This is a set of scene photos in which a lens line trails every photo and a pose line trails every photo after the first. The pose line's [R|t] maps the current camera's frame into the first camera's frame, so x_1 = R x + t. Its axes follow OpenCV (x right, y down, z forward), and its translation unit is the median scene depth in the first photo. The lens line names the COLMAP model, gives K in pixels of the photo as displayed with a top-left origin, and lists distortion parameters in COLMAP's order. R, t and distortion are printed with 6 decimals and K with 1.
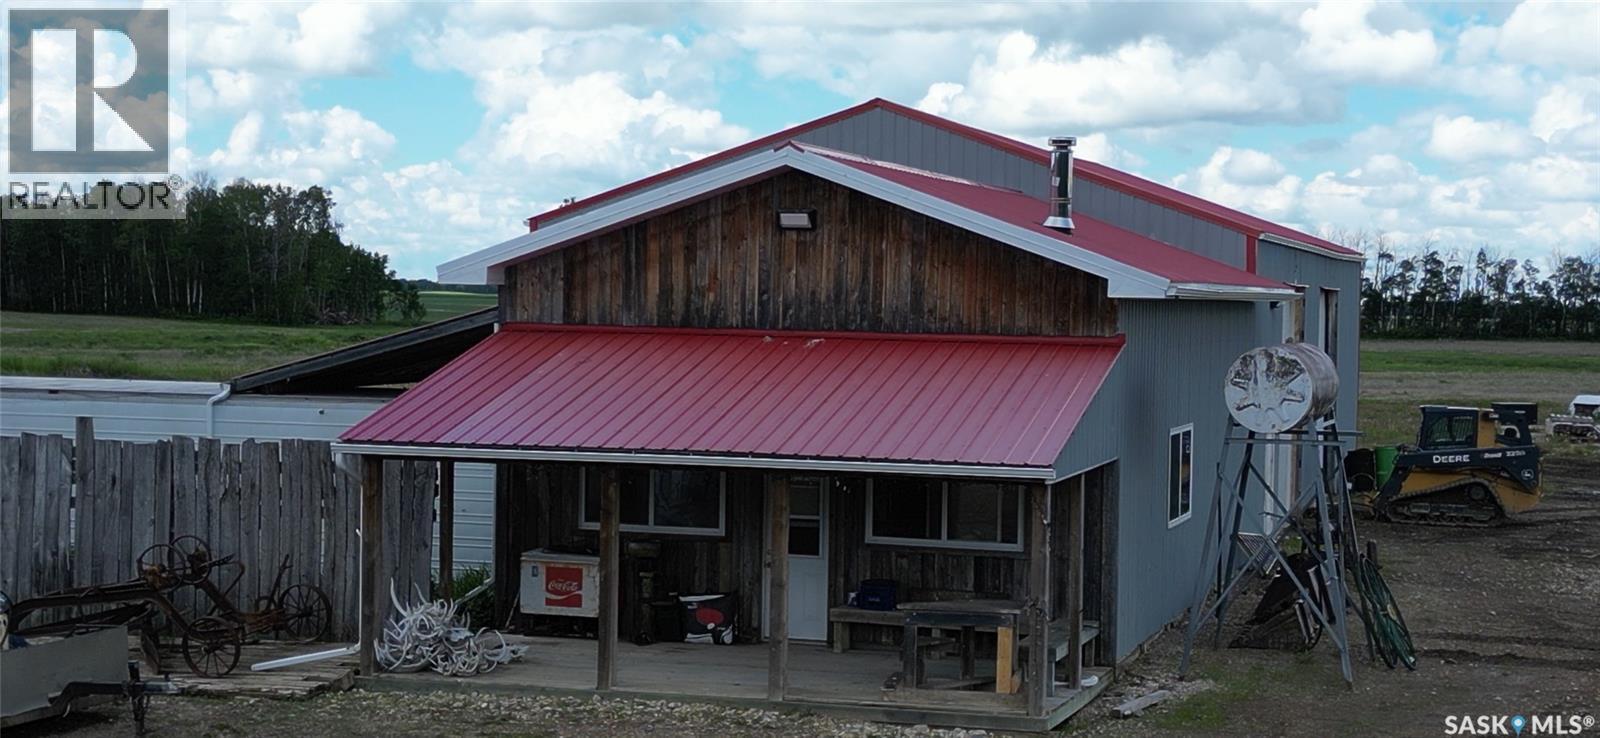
lens RADIAL K [[2579.1, 0, 800.0], [0, 2579.1, 369.0], [0, 0, 1]] dist [0.310621, -1.314448]
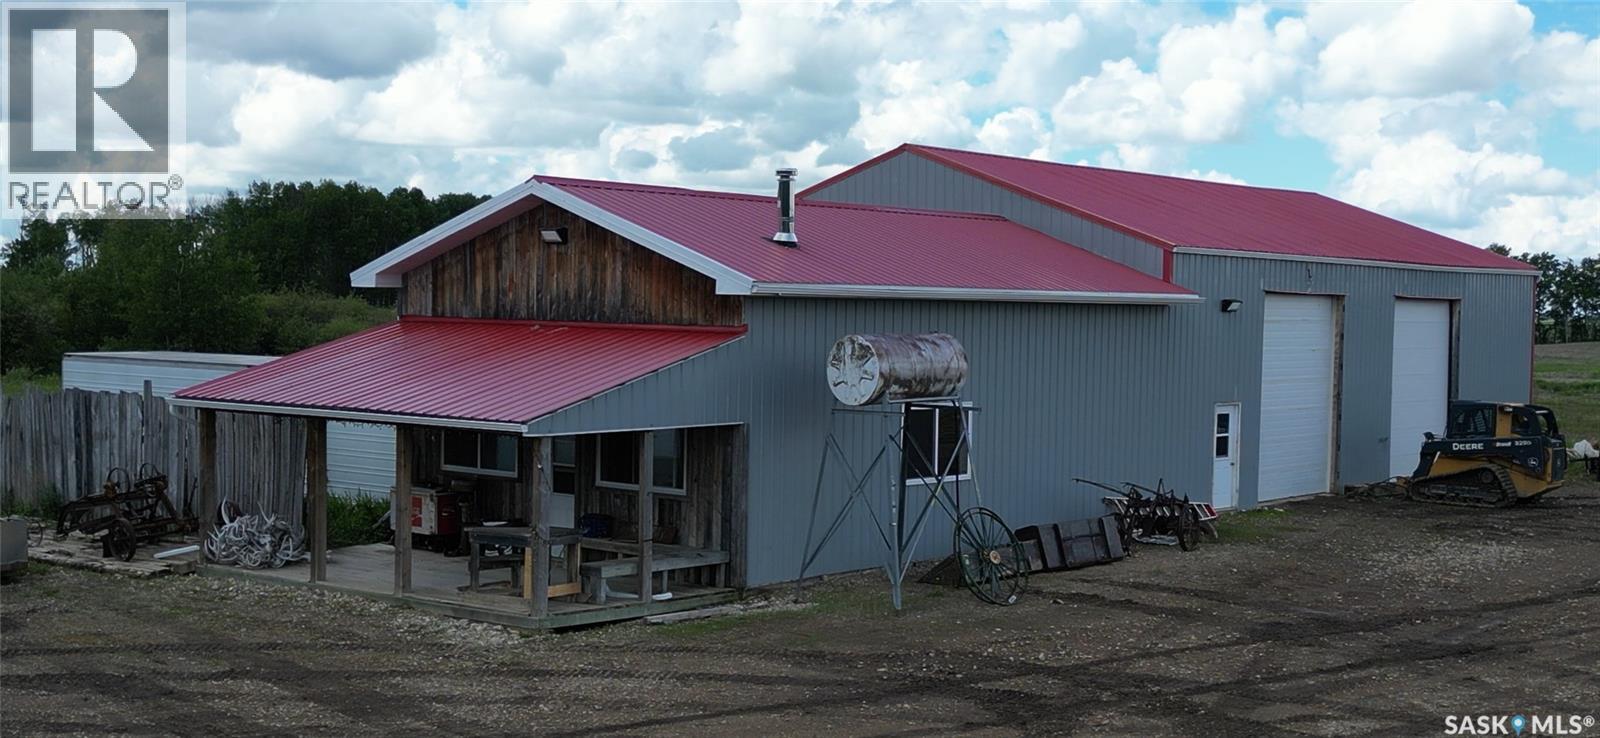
lens RADIAL K [[2029.0, 0, 800.0], [0, 2029.0, 369.0], [0, 0, 1]] dist [0.186776, -0.491237]
pose [[0.919954, 0.012111, -0.391840, 0.502991], [-0.013553, 0.999908, -0.000916, 0.008312], [0.391793, 0.006153, 0.920033, 0.101271]]
